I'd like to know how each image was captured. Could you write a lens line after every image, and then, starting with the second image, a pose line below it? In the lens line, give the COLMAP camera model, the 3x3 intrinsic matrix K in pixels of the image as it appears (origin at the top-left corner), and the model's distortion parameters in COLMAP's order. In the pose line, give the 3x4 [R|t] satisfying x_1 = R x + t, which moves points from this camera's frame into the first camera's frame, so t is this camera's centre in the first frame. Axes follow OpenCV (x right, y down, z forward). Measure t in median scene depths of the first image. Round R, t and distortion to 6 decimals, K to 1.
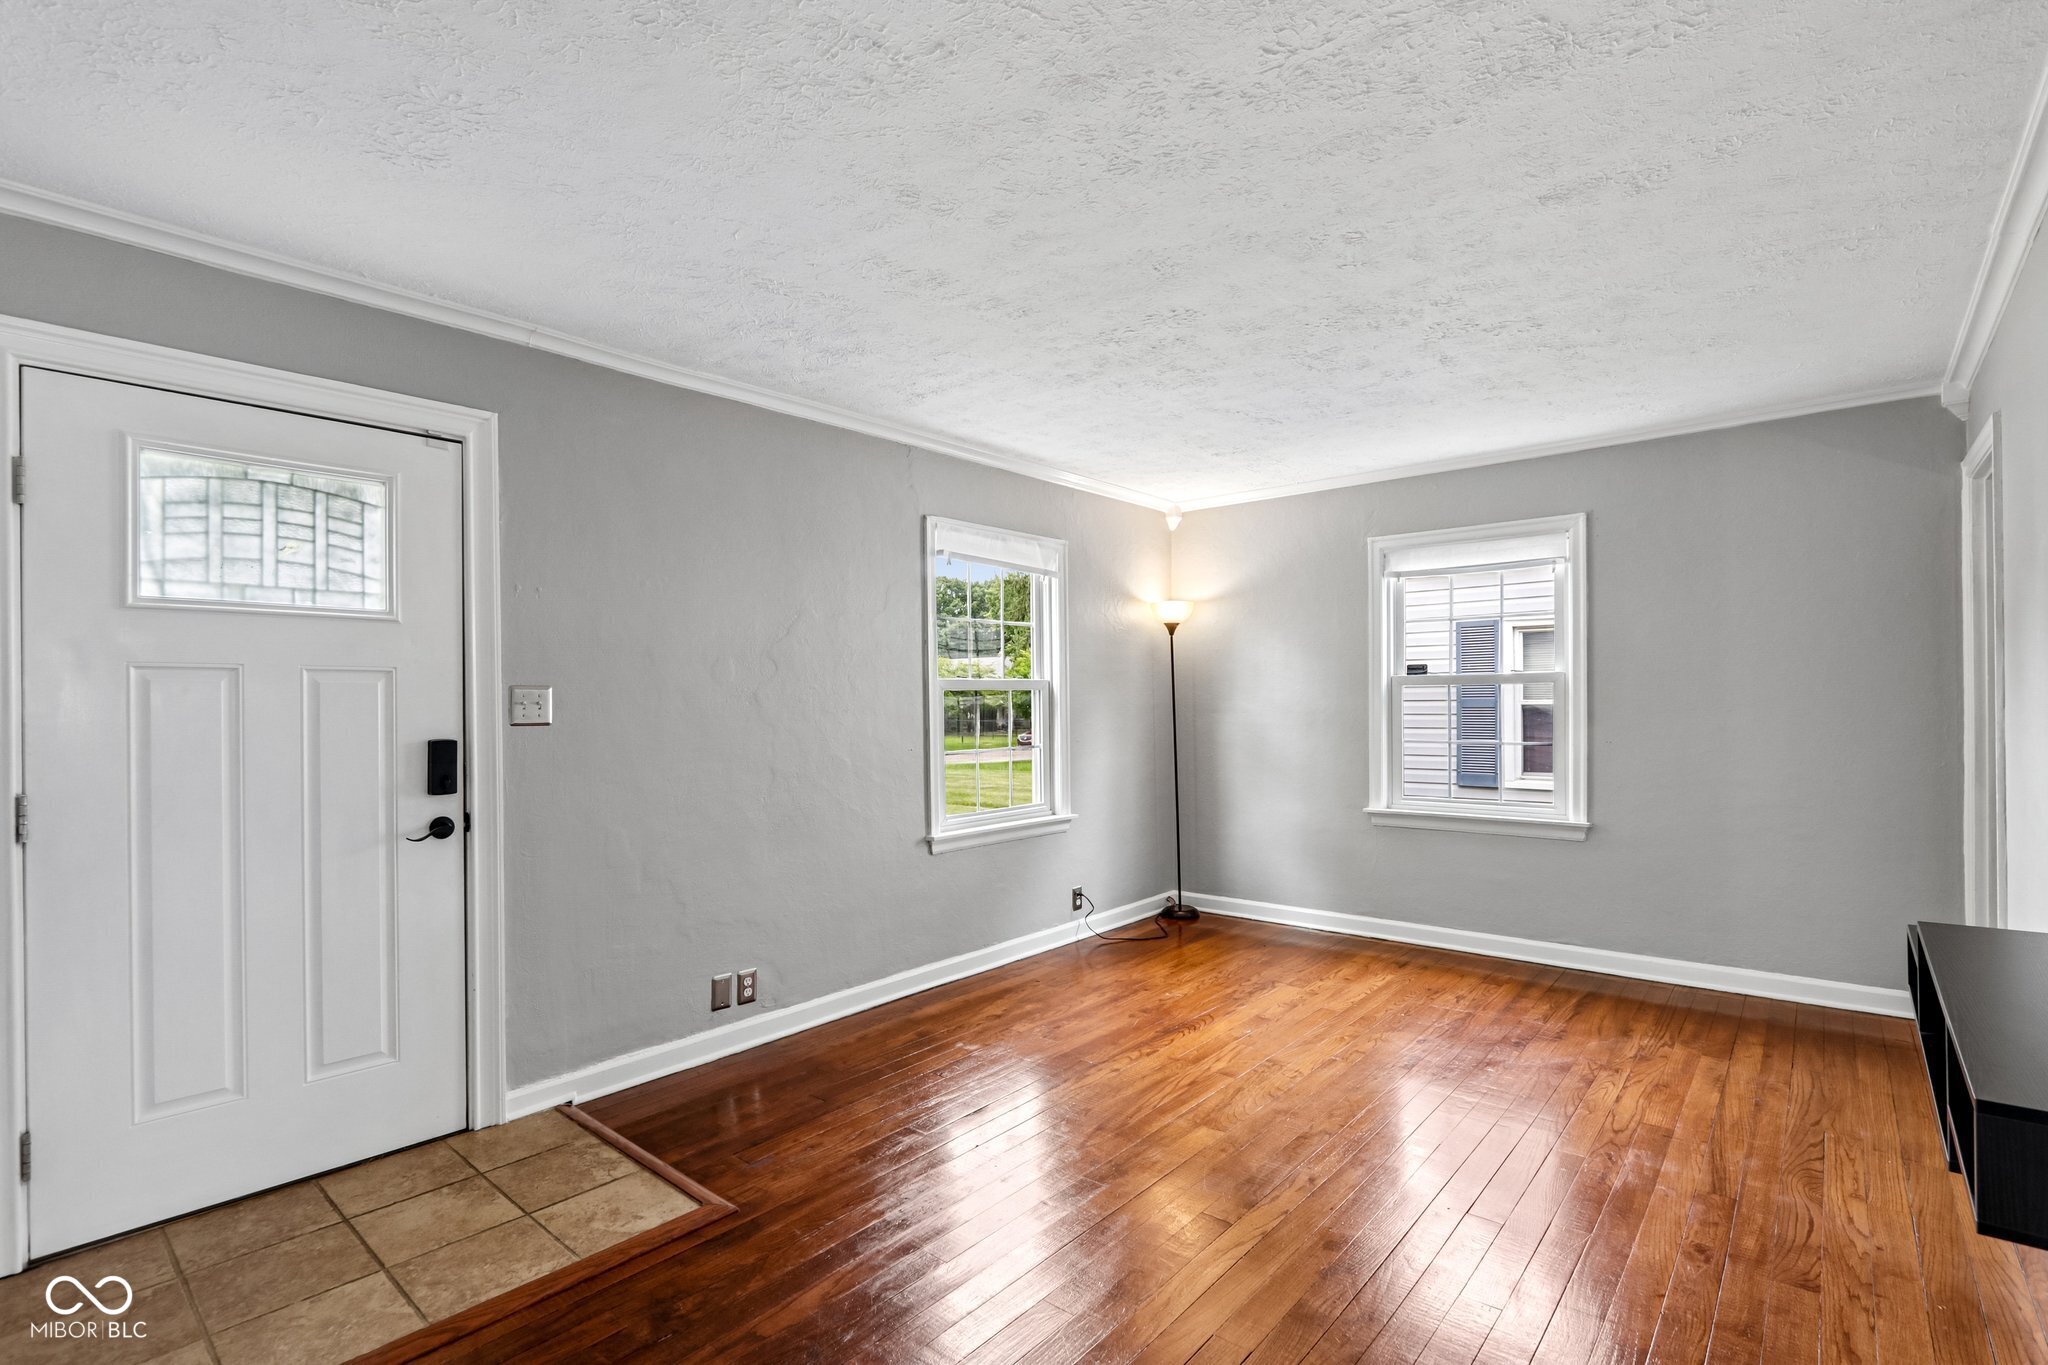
lens RADIAL K [[961.1, 0, 1019.5], [0, 961.1, 704.2], [0, 0, 1]] dist [-0.010684, 0.006547]
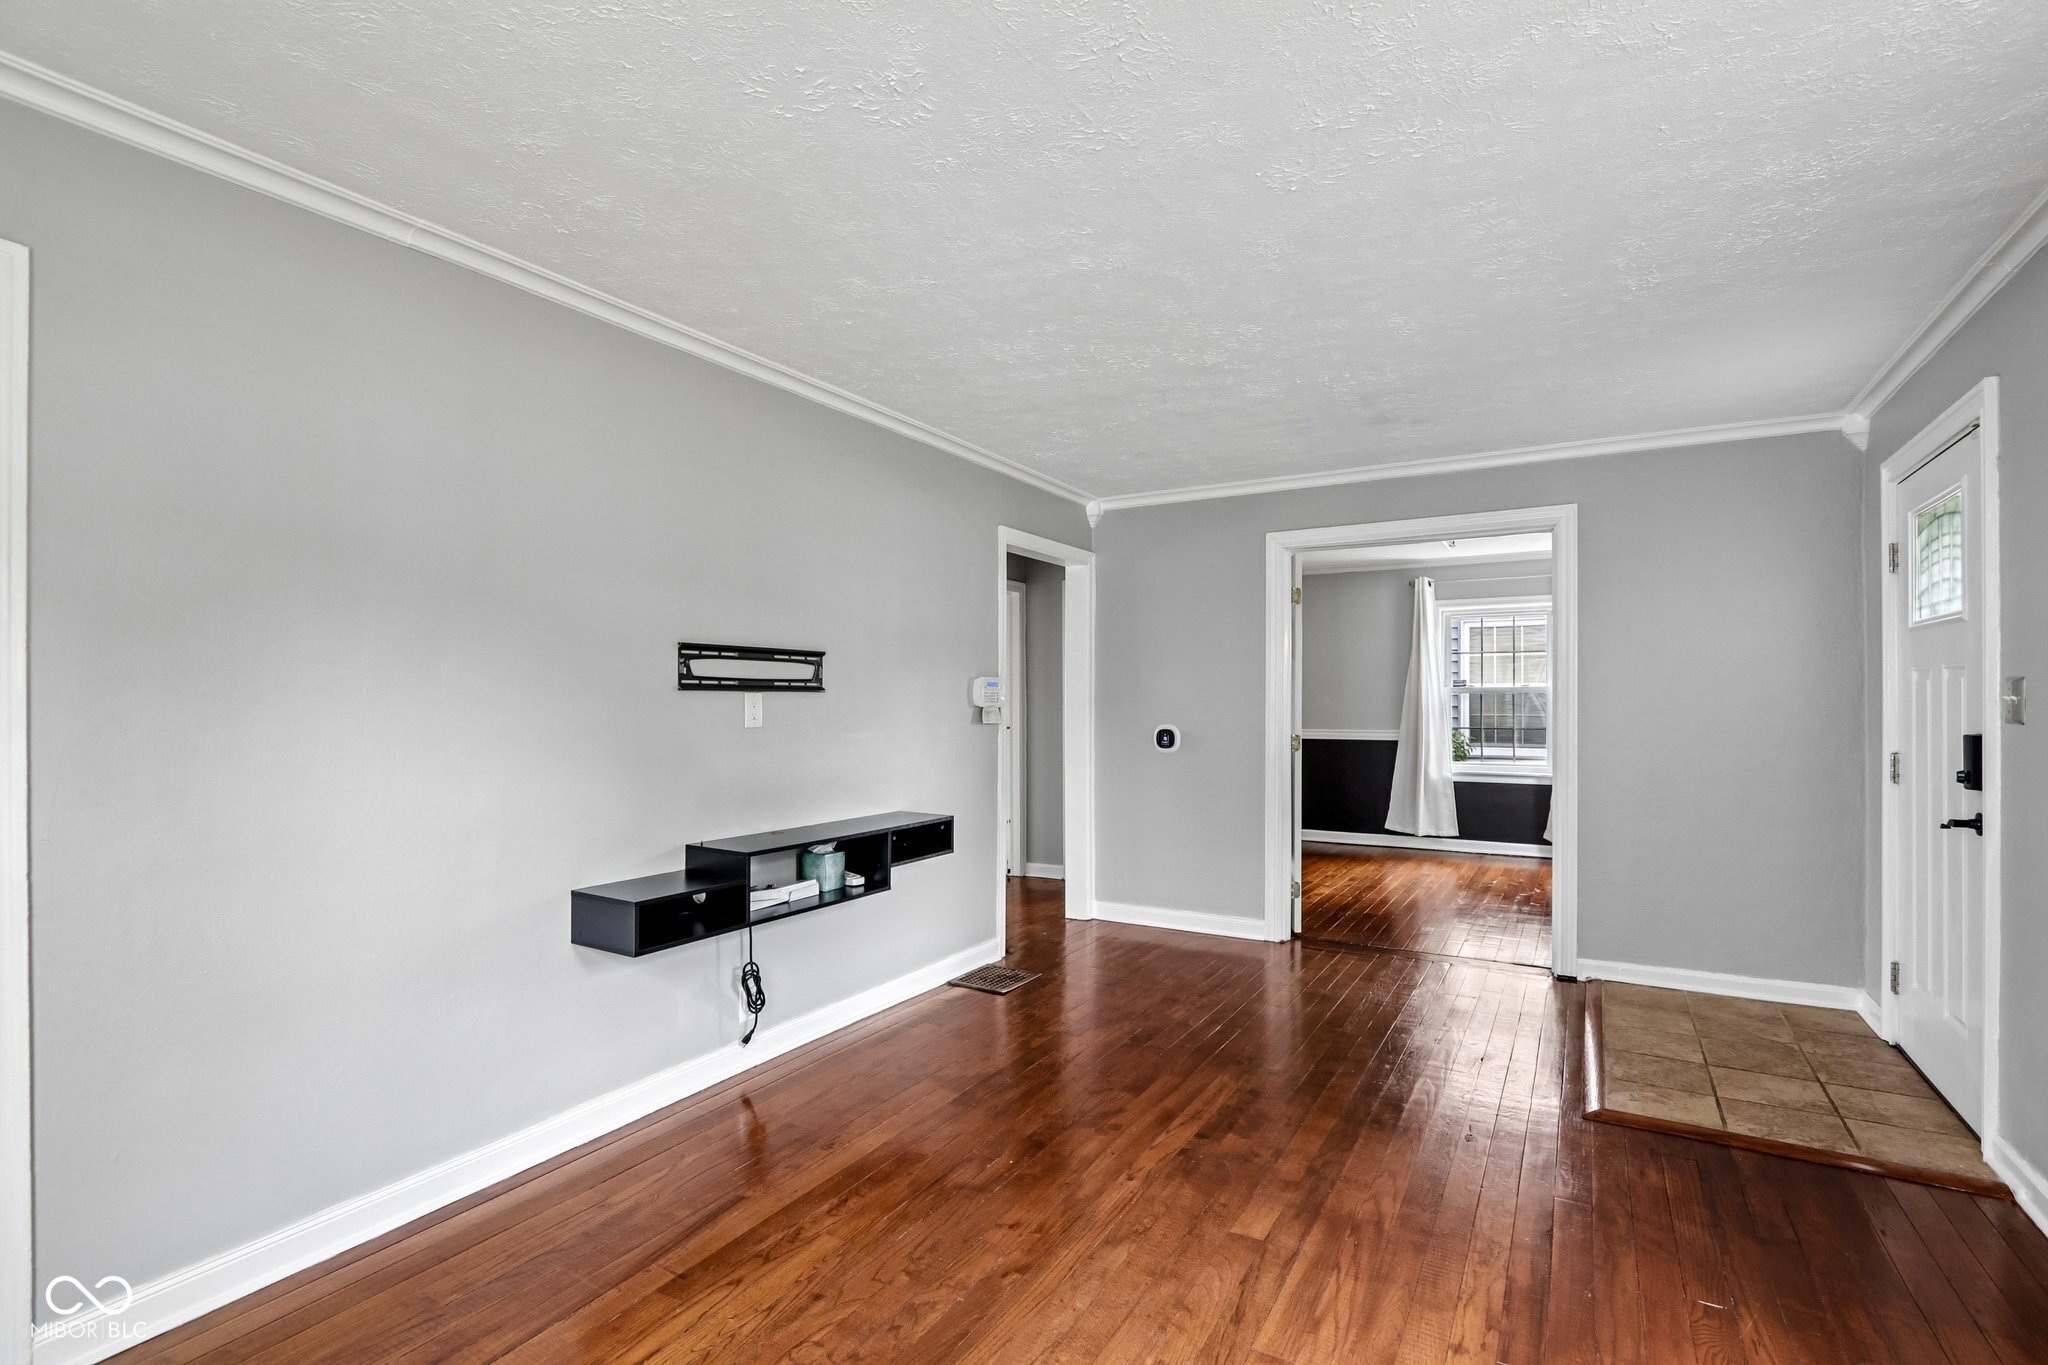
lens RADIAL K [[961.1, 0, 1033.6], [0, 961.1, 691.1], [0, 0, 1]] dist [-0.010684, 0.006547]
pose [[-0.981252, 0.010408, -0.192447, 0.418677], [0.011854, 0.999909, -0.006364, -0.009766], [0.192363, -0.008526, -0.981287, 1.395713]]
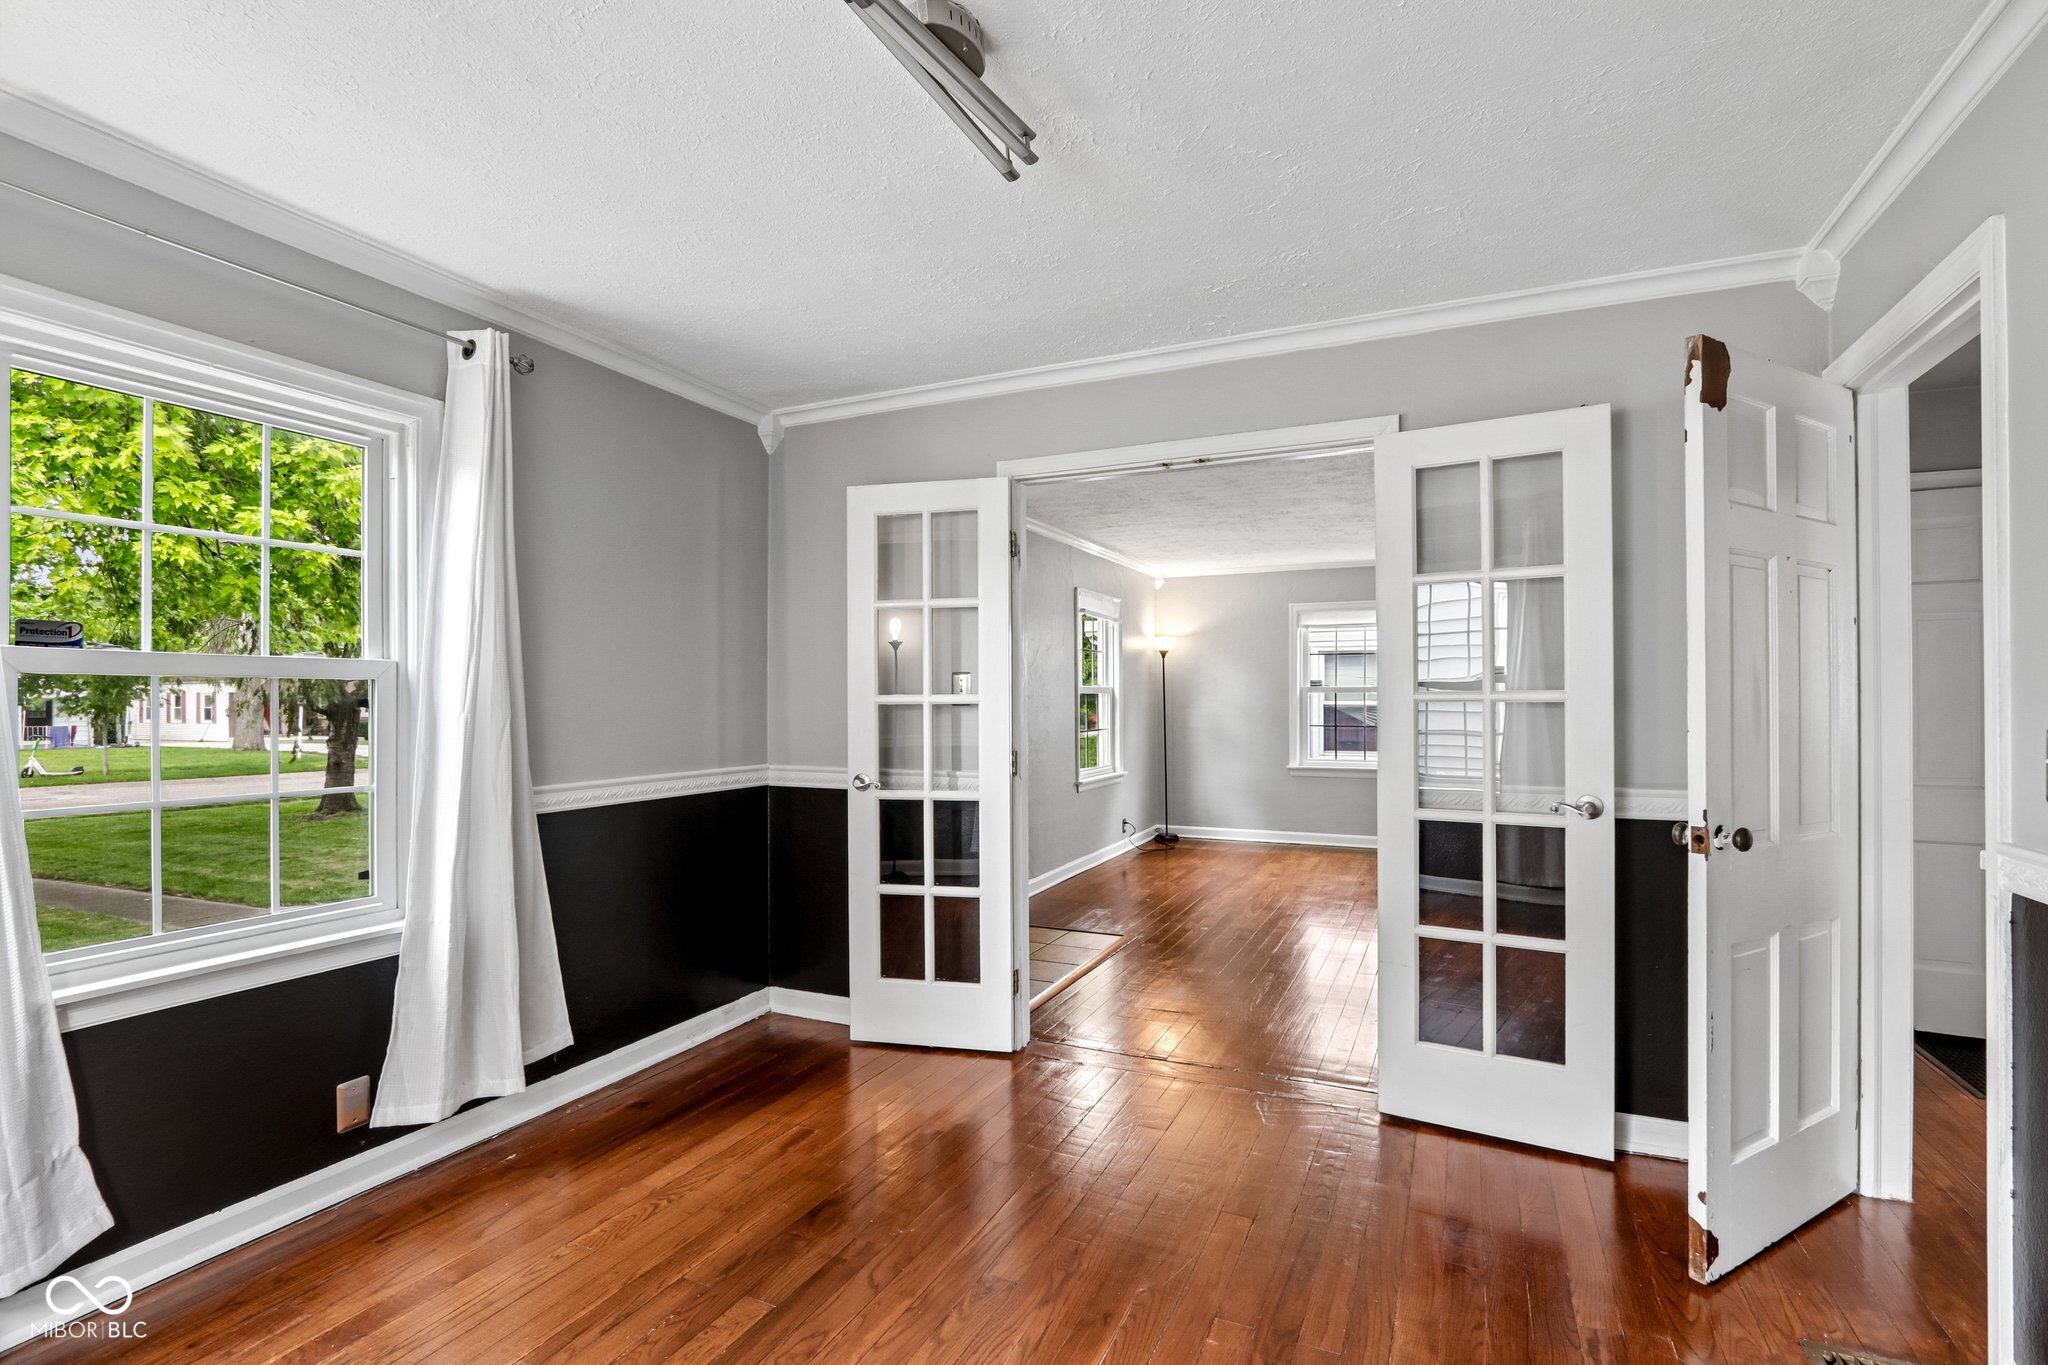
lens RADIAL K [[961.1, 0, 1036.2], [0, 961.1, 693.5], [0, 0, 1]] dist [-0.010684, 0.006547]
pose [[0.957132, 0.009863, 0.289485, -0.764876], [-0.006873, 0.999912, -0.011343, 0.006011], [-0.289572, 0.008867, 0.957115, -0.665600]]
